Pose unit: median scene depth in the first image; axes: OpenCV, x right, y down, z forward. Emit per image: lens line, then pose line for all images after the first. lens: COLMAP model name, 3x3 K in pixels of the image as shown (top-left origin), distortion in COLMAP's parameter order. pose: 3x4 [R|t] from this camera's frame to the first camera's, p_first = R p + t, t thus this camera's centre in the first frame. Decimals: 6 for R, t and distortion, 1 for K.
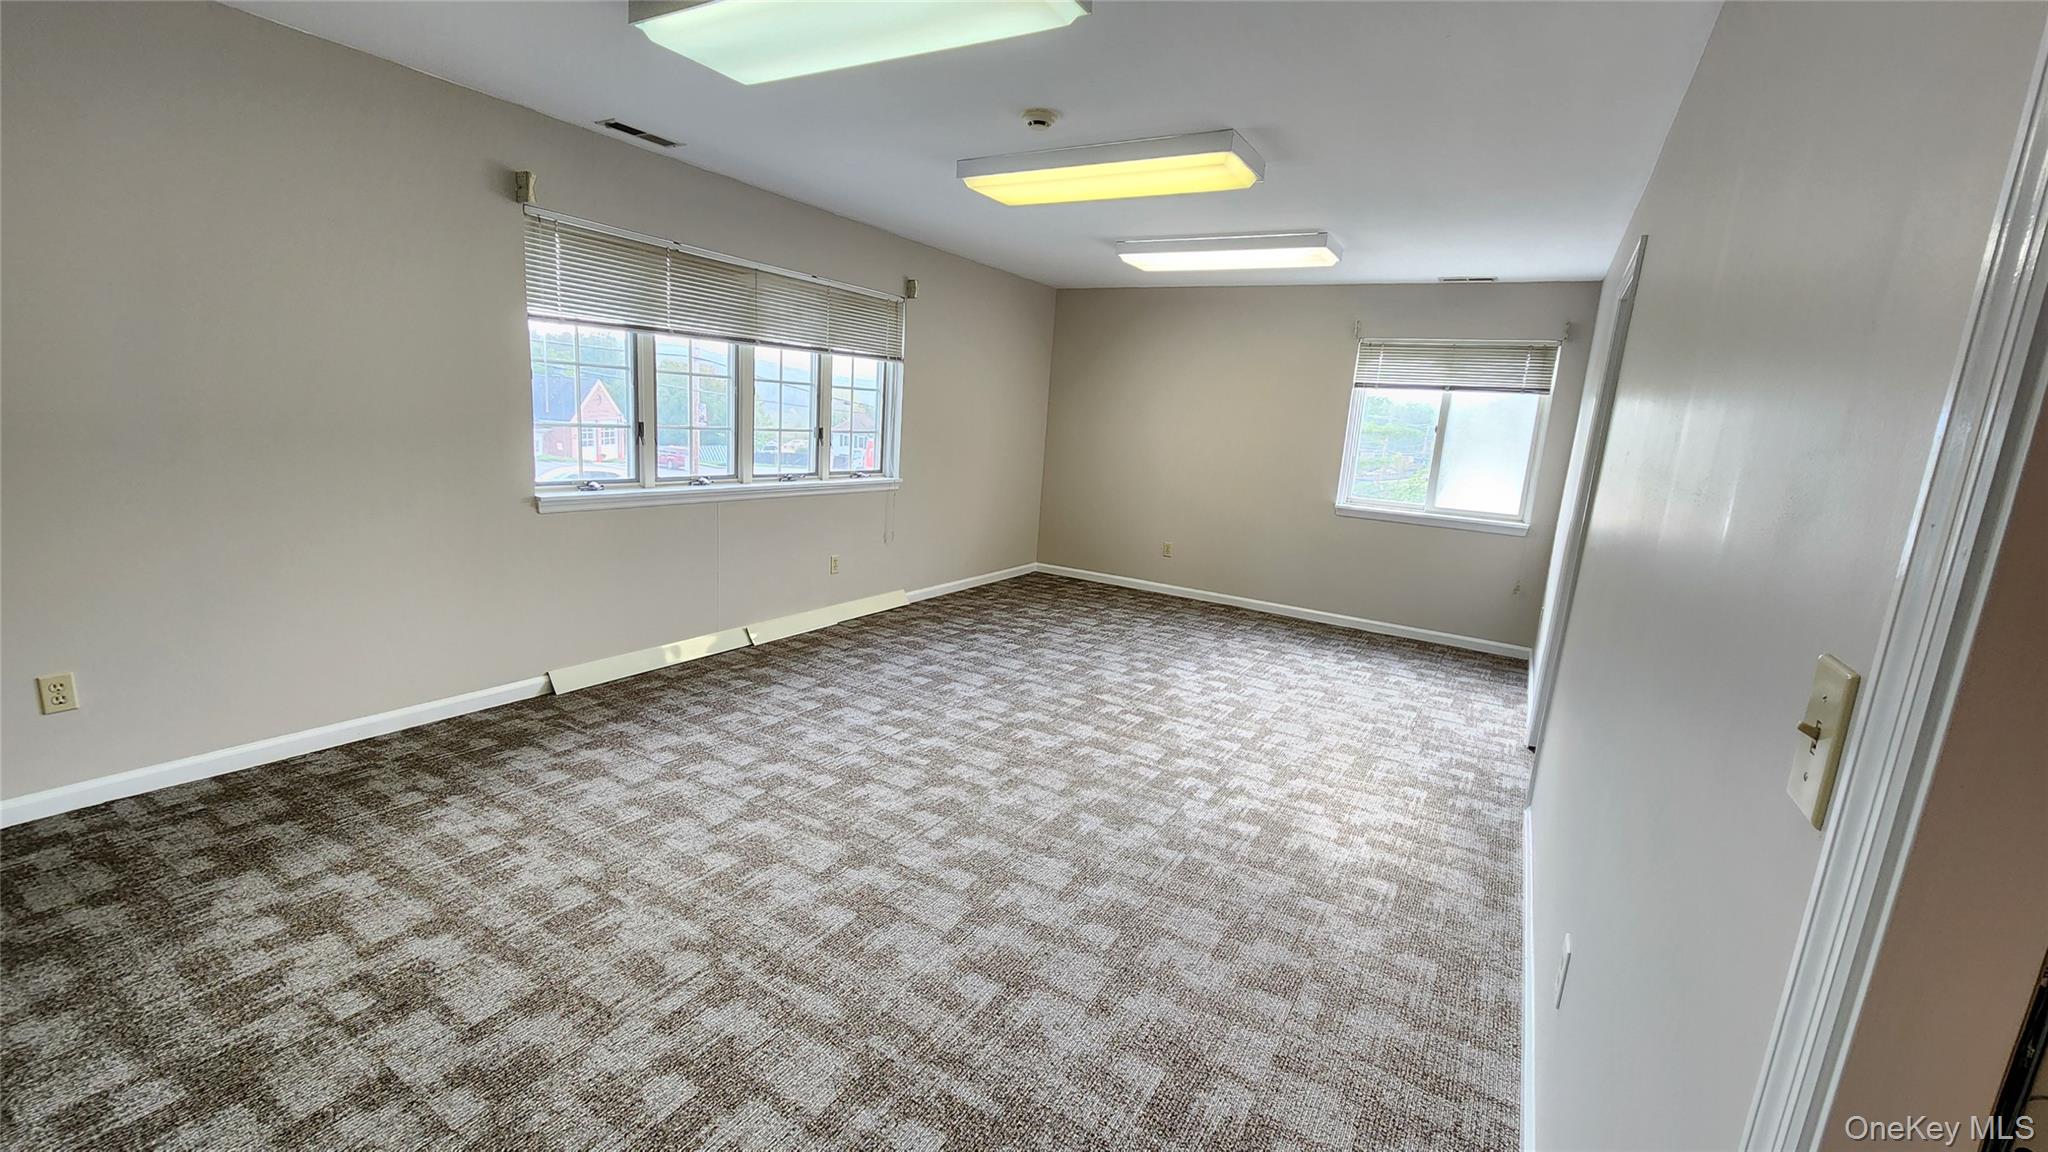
lens RADIAL K [[839.2, 0, 1020.9], [0, 839.2, 570.6], [0, 0, 1]] dist [-0.000144, 0.000005]
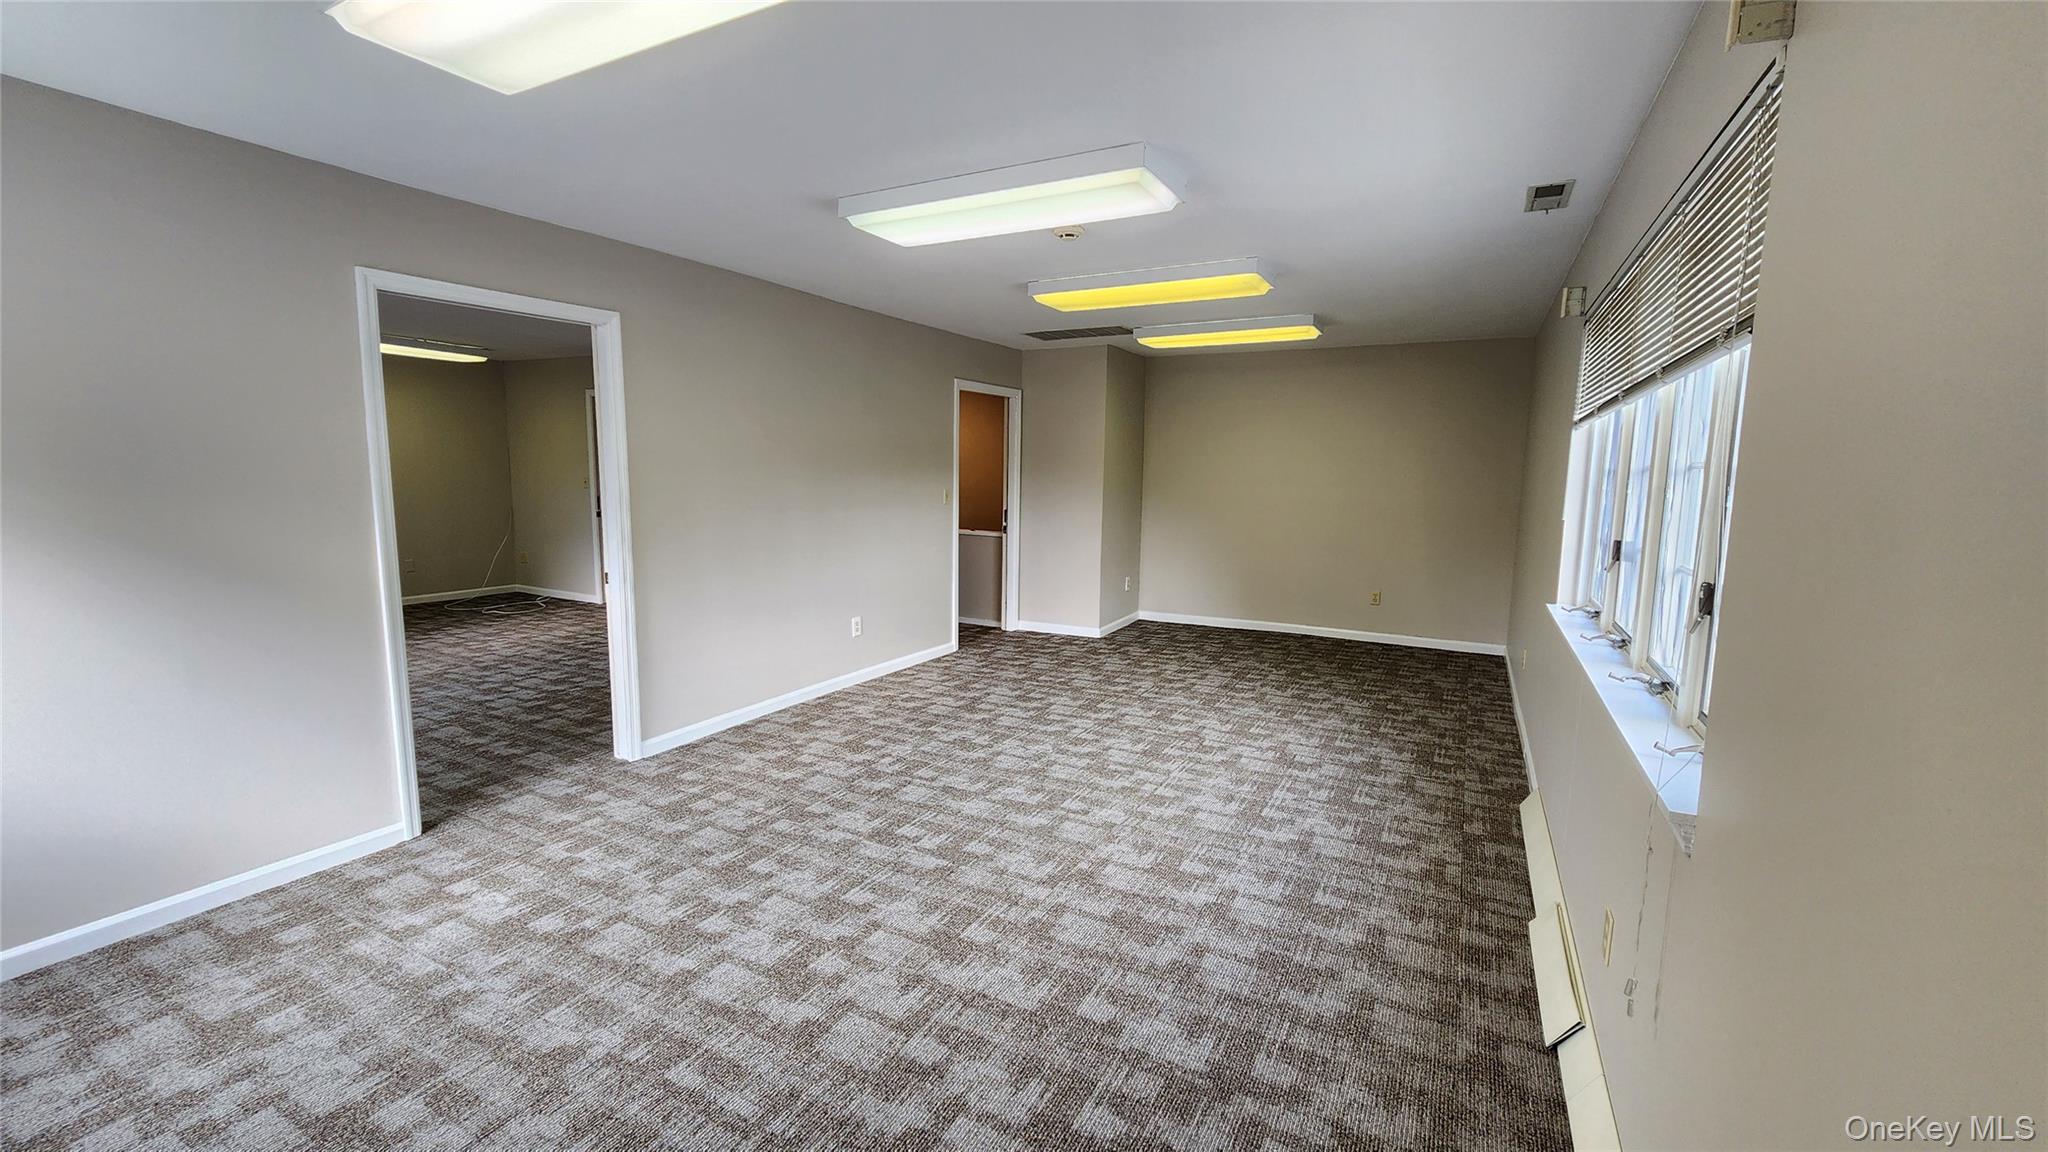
lens RADIAL K [[839.2, 0, 1020.9], [0, 839.2, 570.6], [0, 0, 1]] dist [-0.000144, 0.000005]
pose [[-0.995242, -0.074531, -0.062755, 0.104251], [-0.090105, 0.949108, 0.301787, -0.362989], [0.037069, 0.306006, -0.951308, 1.885889]]
